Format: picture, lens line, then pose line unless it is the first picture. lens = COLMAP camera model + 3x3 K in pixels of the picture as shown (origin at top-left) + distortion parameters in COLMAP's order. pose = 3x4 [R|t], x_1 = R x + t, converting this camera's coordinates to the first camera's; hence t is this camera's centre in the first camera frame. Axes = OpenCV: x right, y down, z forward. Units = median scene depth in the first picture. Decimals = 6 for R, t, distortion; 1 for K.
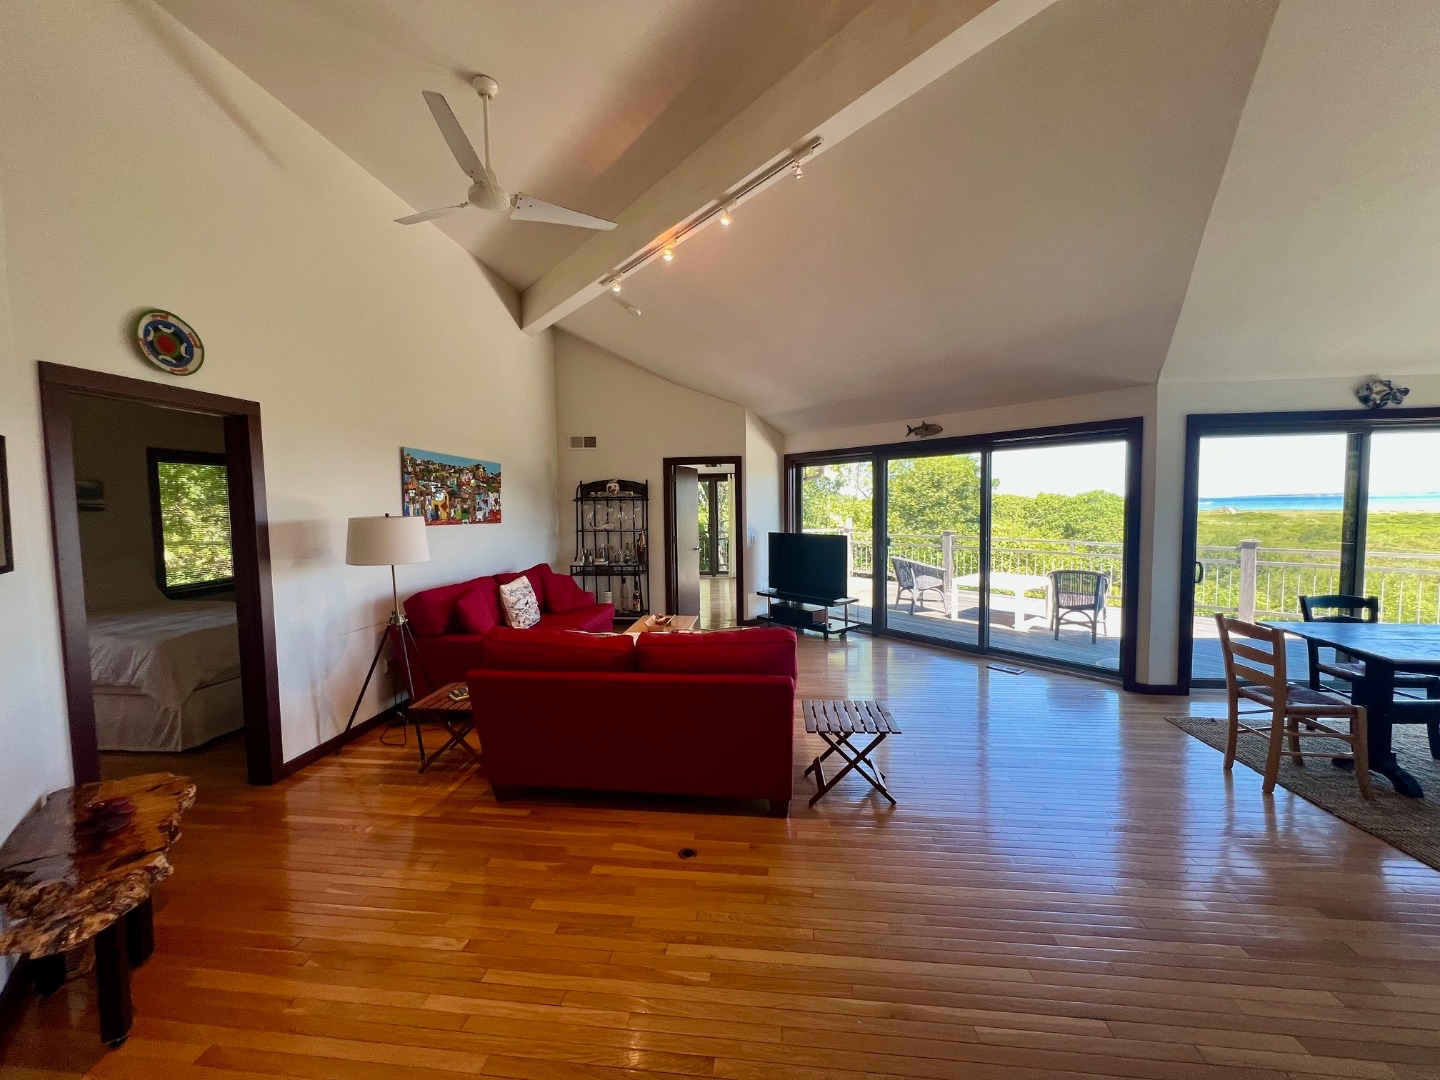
lens RADIAL K [[575.2, 0, 714.6], [0, 575.2, 538.3], [0, 0, 1]] dist [-0.002132, -0.000317]
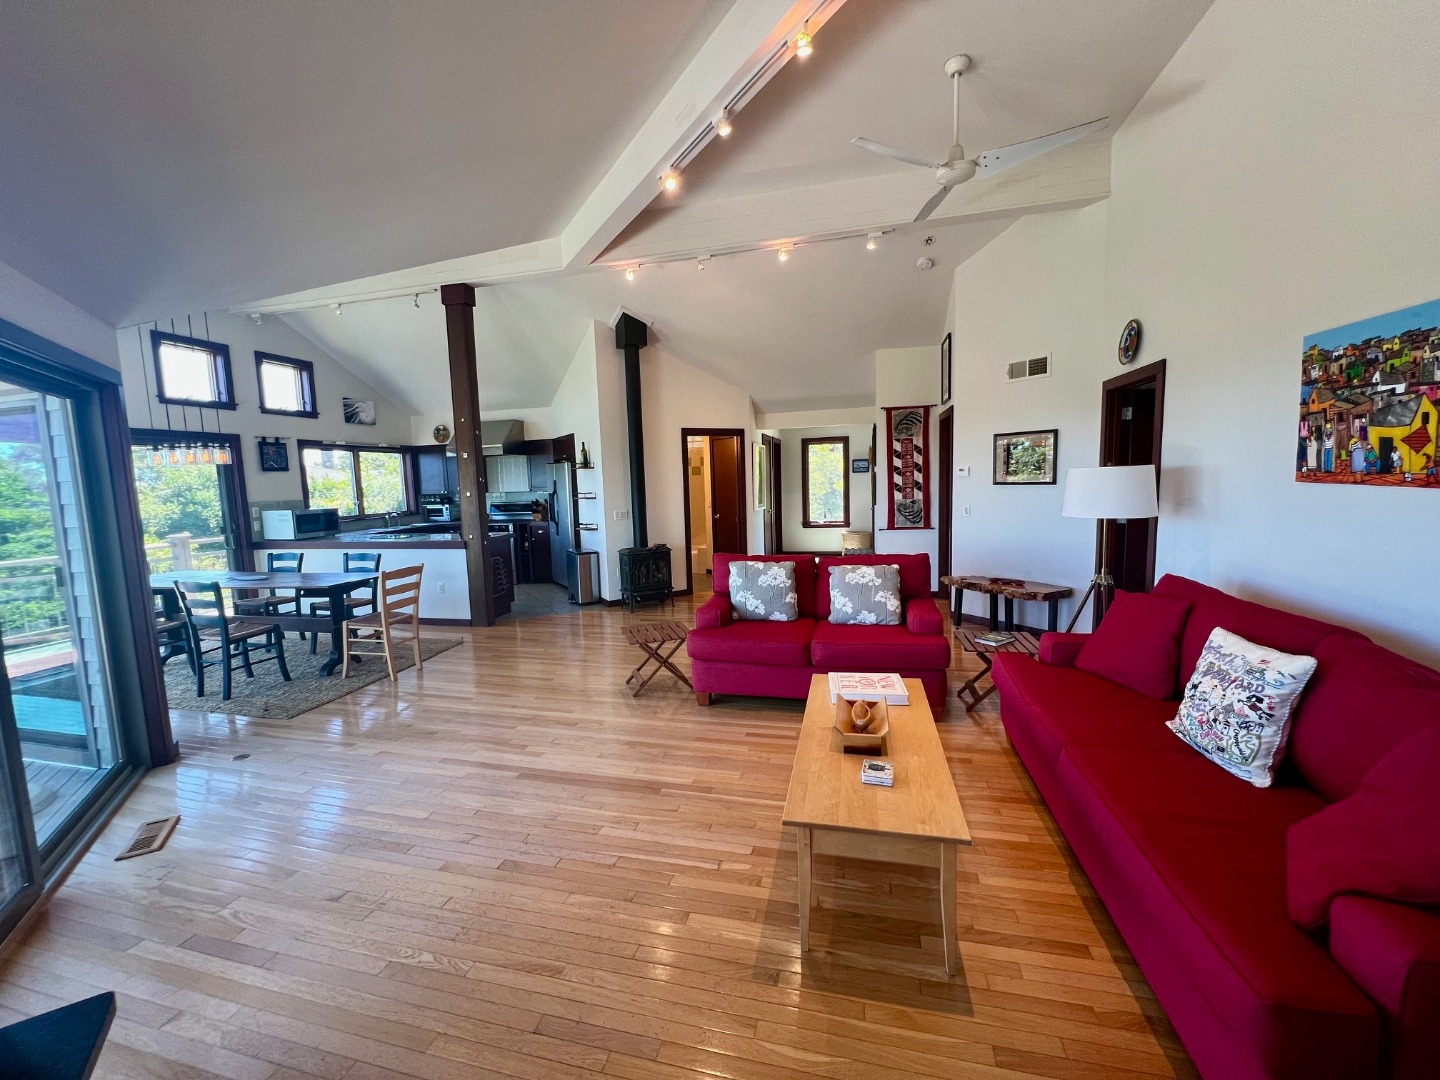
lens RADIAL K [[575.2, 0, 716.7], [0, 575.2, 534.5], [0, 0, 1]] dist [-0.002132, -0.000317]
pose [[-0.990530, 0.034318, 0.132941, -0.043803], [0.055228, 0.986061, 0.156949, -0.076377], [-0.125702, 0.162805, -0.978618, 1.393732]]
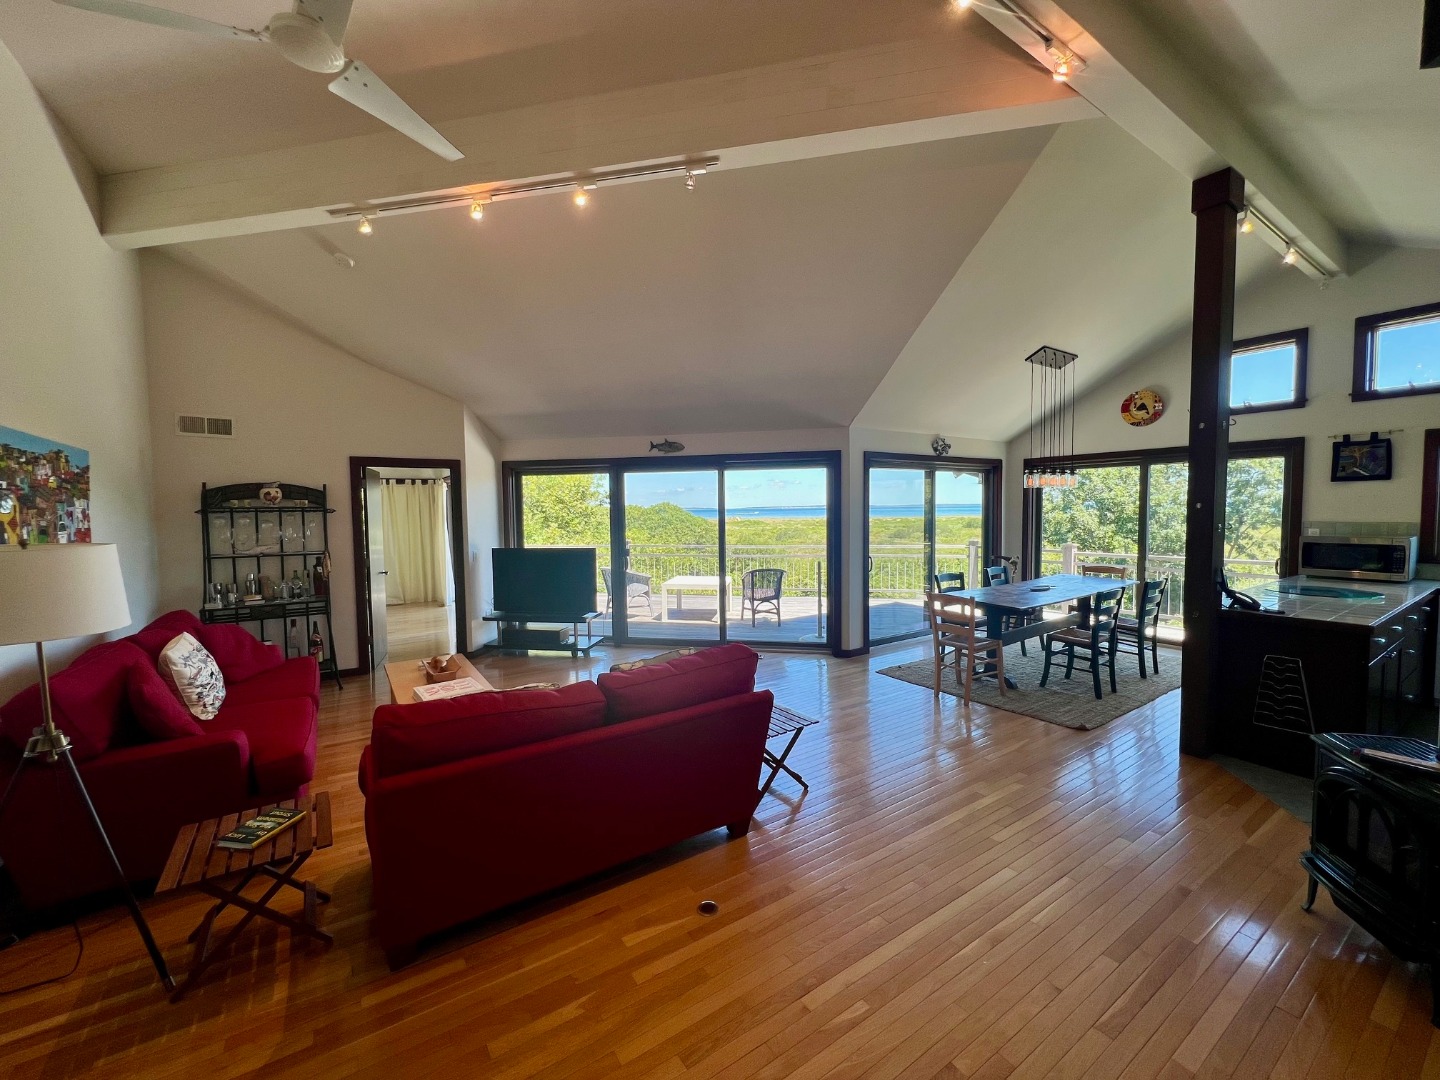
lens RADIAL K [[575.2, 0, 716.6], [0, 575.2, 538.6], [0, 0, 1]] dist [-0.002132, -0.000317]
pose [[0.763782, -0.029259, 0.644811, -0.297615], [0.040390, 0.999181, -0.002504, -0.012595], [-0.644210, 0.027957, 0.764338, 0.145012]]
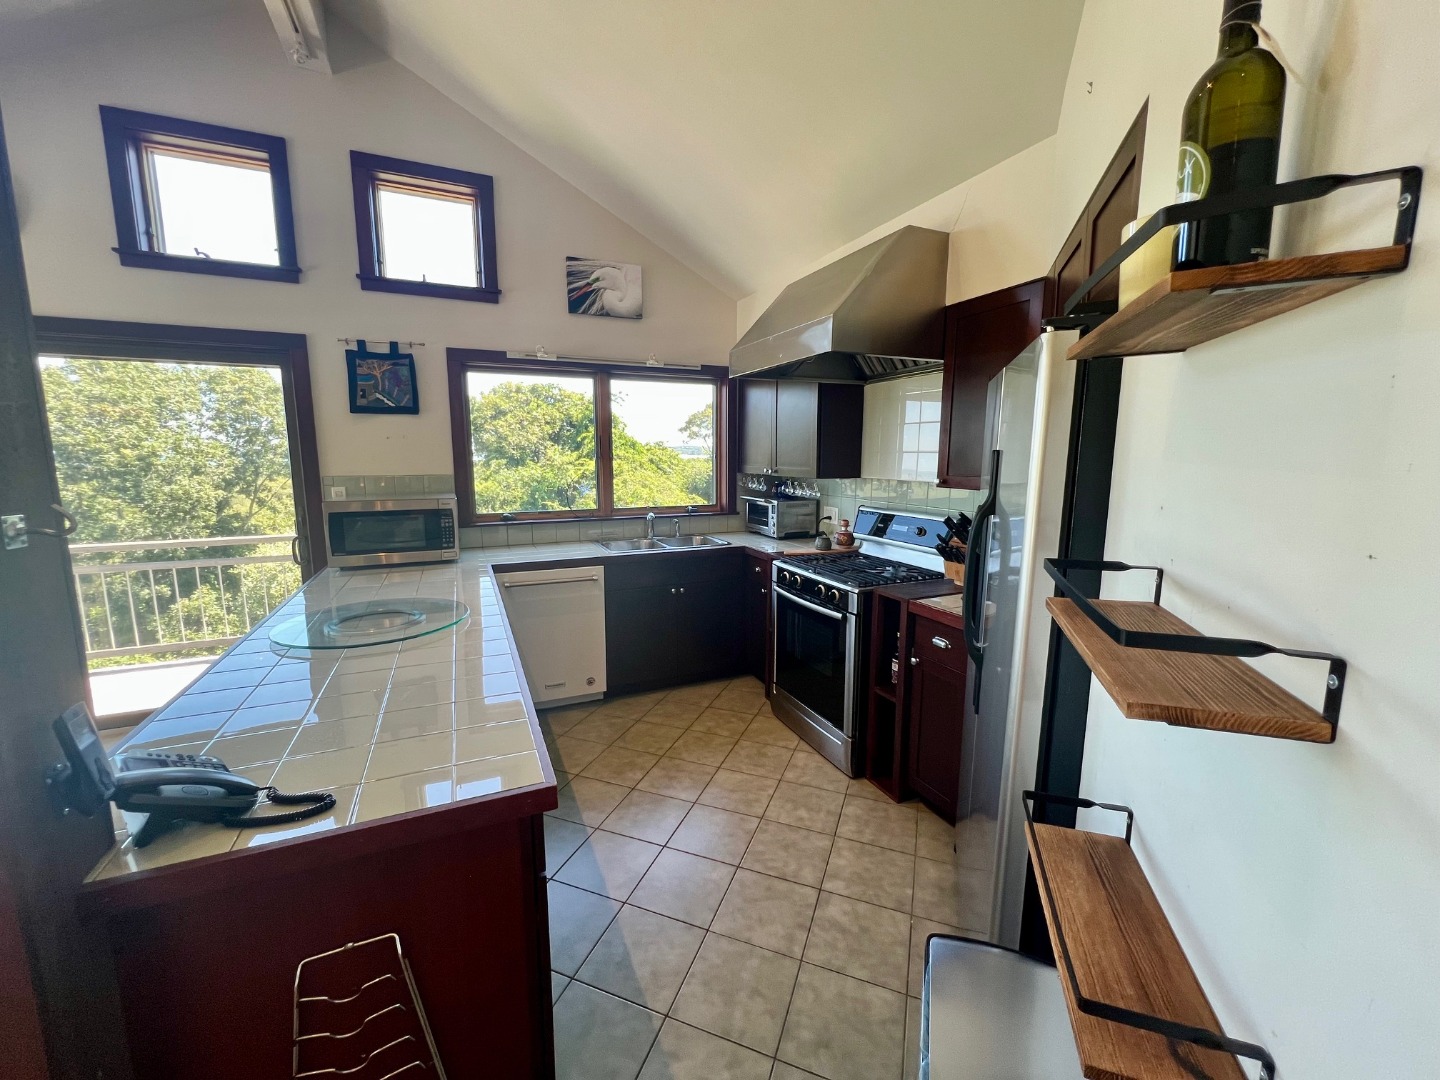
lens RADIAL K [[575.2, 0, 711.7], [0, 575.2, 539.5], [0, 0, 1]] dist [-0.002132, -0.000317]
pose [[-0.506677, -0.113784, 0.854595, 0.394427], [0.058359, 0.984452, 0.165674, -0.014448], [-0.860159, 0.133816, -0.492159, 0.203858]]
